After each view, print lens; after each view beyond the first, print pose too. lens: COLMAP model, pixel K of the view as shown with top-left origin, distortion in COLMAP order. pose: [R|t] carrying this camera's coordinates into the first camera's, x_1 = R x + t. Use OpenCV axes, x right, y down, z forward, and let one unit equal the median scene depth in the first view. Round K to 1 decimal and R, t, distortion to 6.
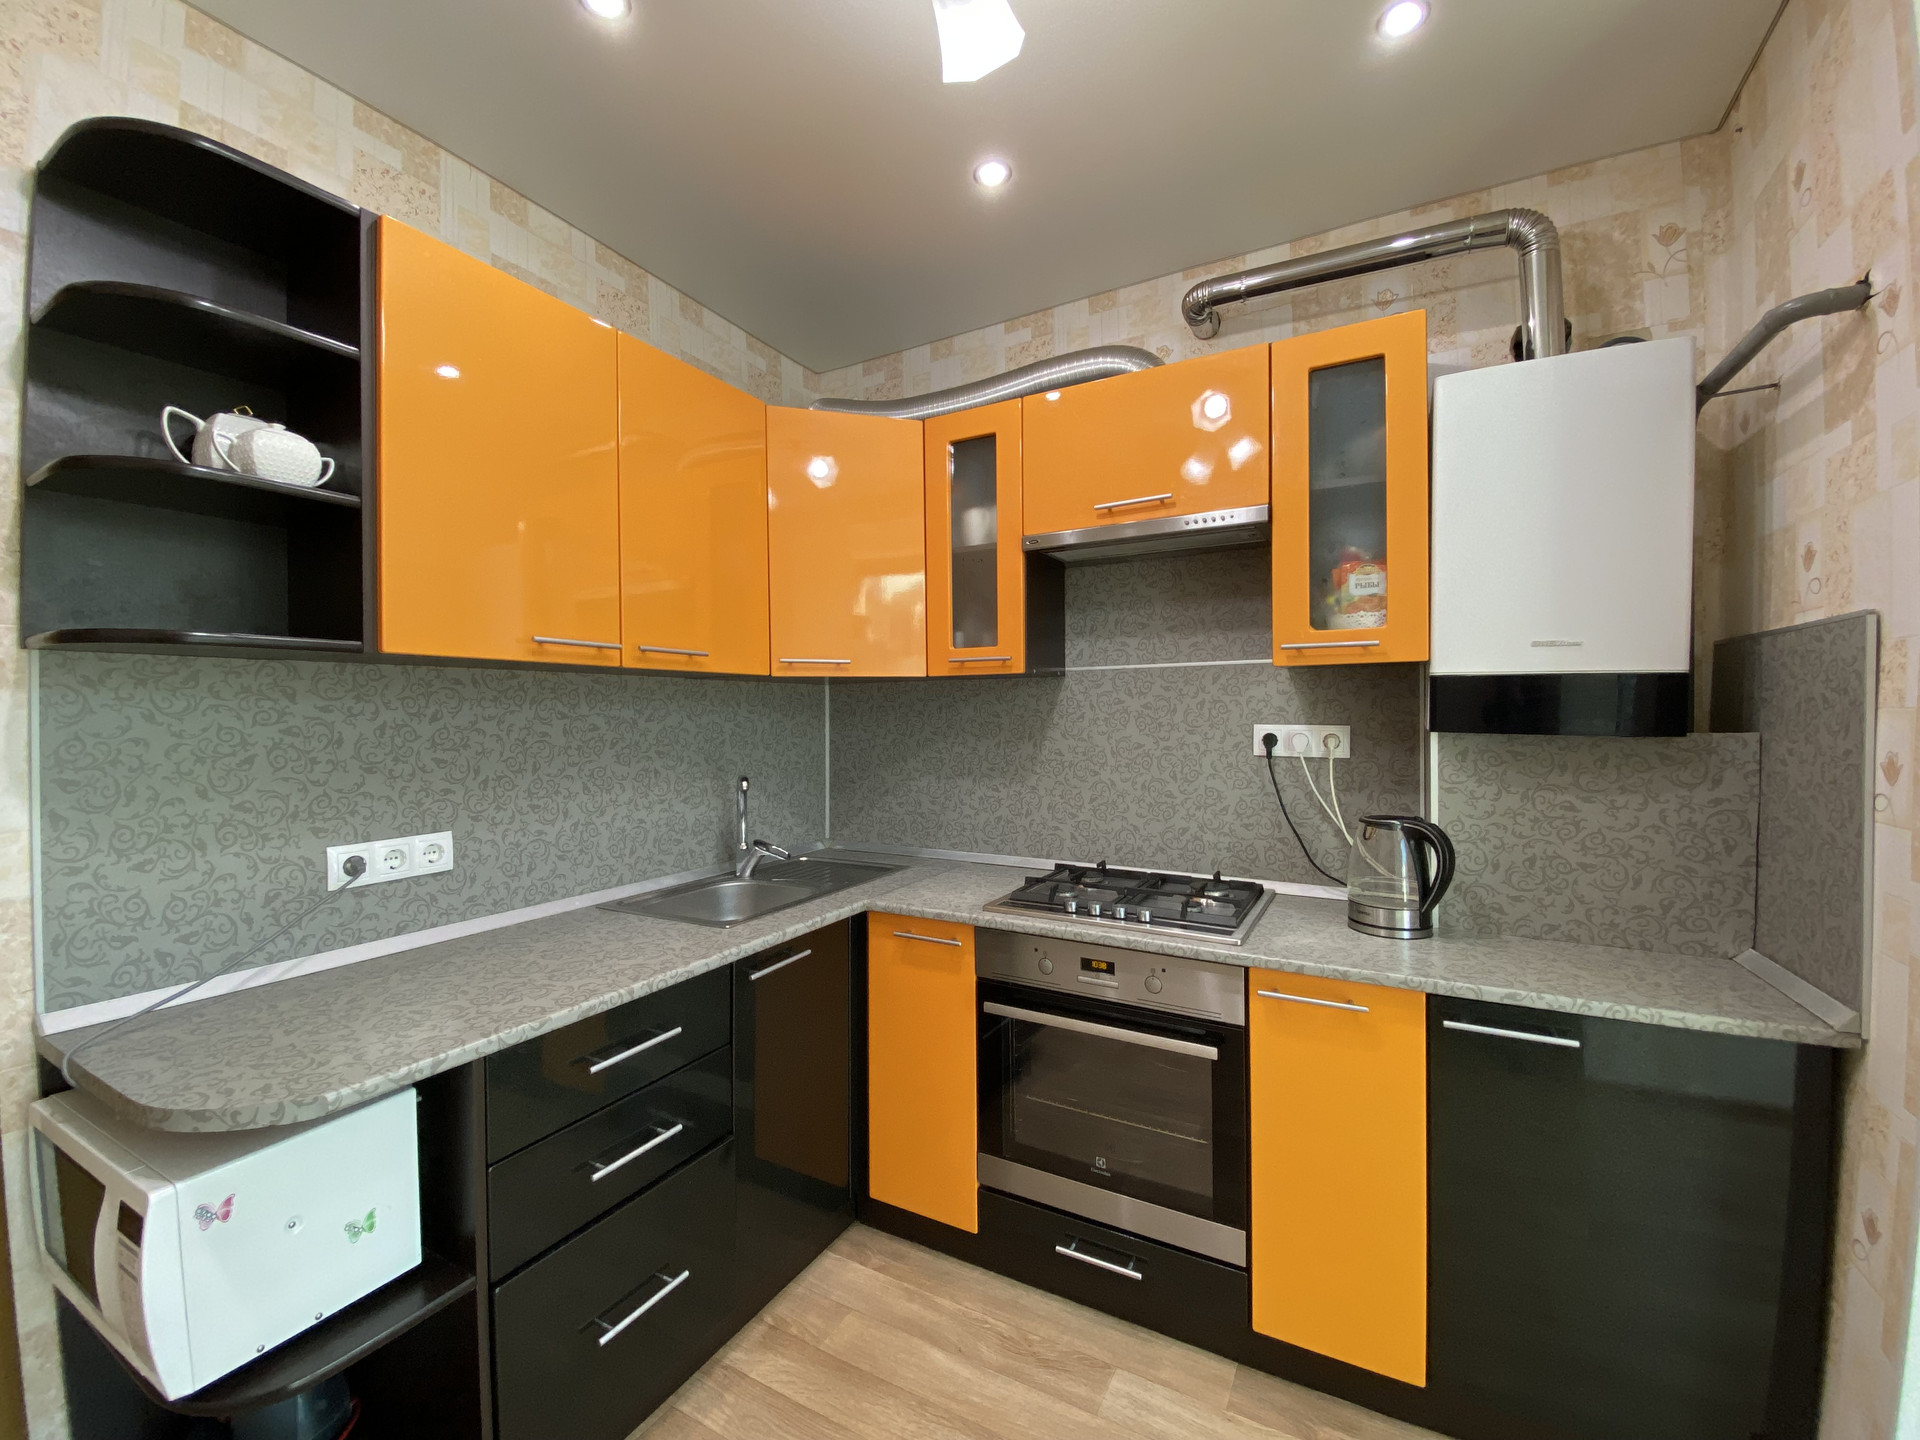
lens RADIAL K [[768.3, 0, 955.7], [0, 768.3, 717.7], [0, 0, 1]] dist [0.046946, -0.042810]
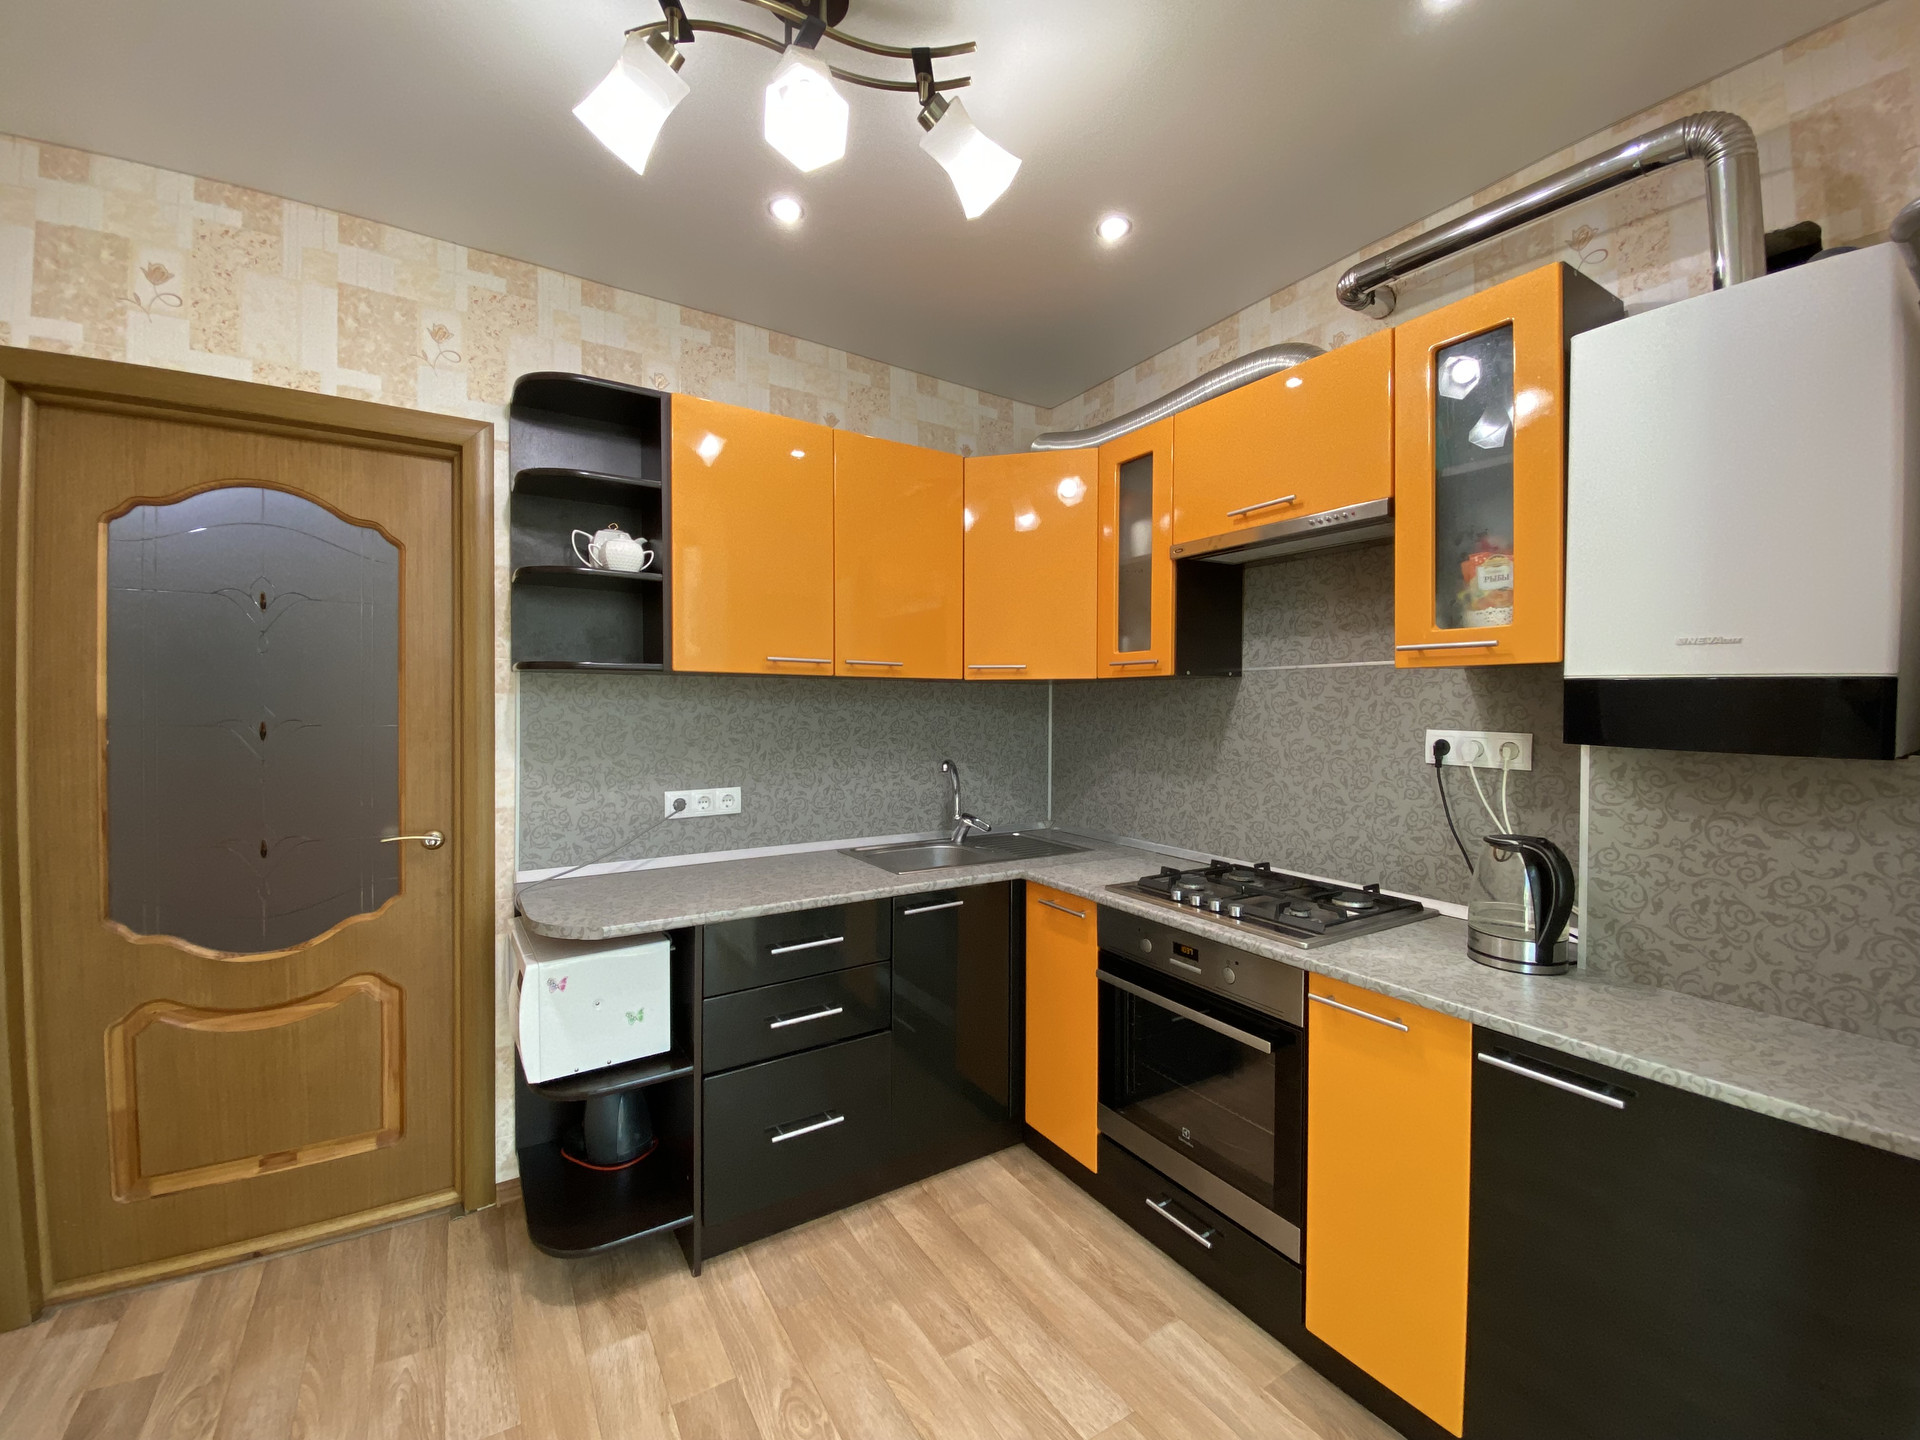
lens RADIAL K [[771.9, 0, 958.1], [0, 771.9, 718.1], [0, 0, 1]] dist [0.020056, -0.019848]
pose [[0.877047, 0.018794, -0.480037, 0.336723], [-0.013913, 0.999809, 0.013723, -0.009805], [0.480204, -0.005357, 0.877141, -0.071902]]
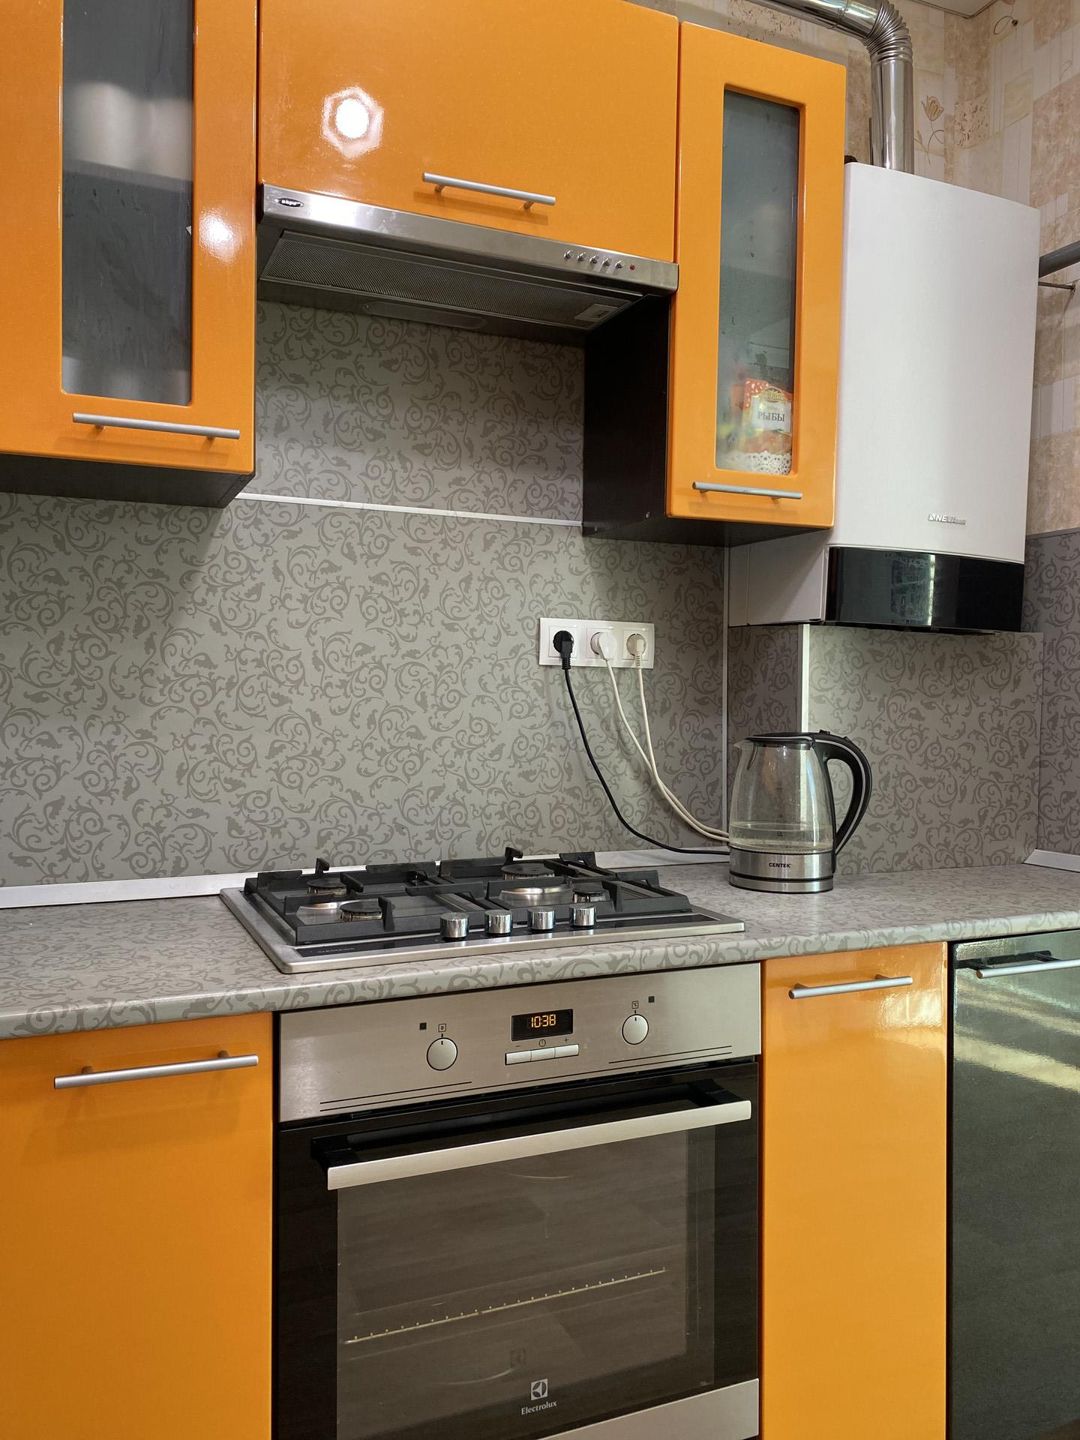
lens RADIAL K [[1108.4, 0, 534.0], [0, 1108.4, 703.1], [0, 0, 1]] dist [0.136307, -0.259635]
pose [[0.606809, 0.008260, 0.794805, -0.354530], [-0.008724, 0.999955, -0.003731, 0.083217], [-0.794800, -0.004670, 0.606854, 0.435090]]
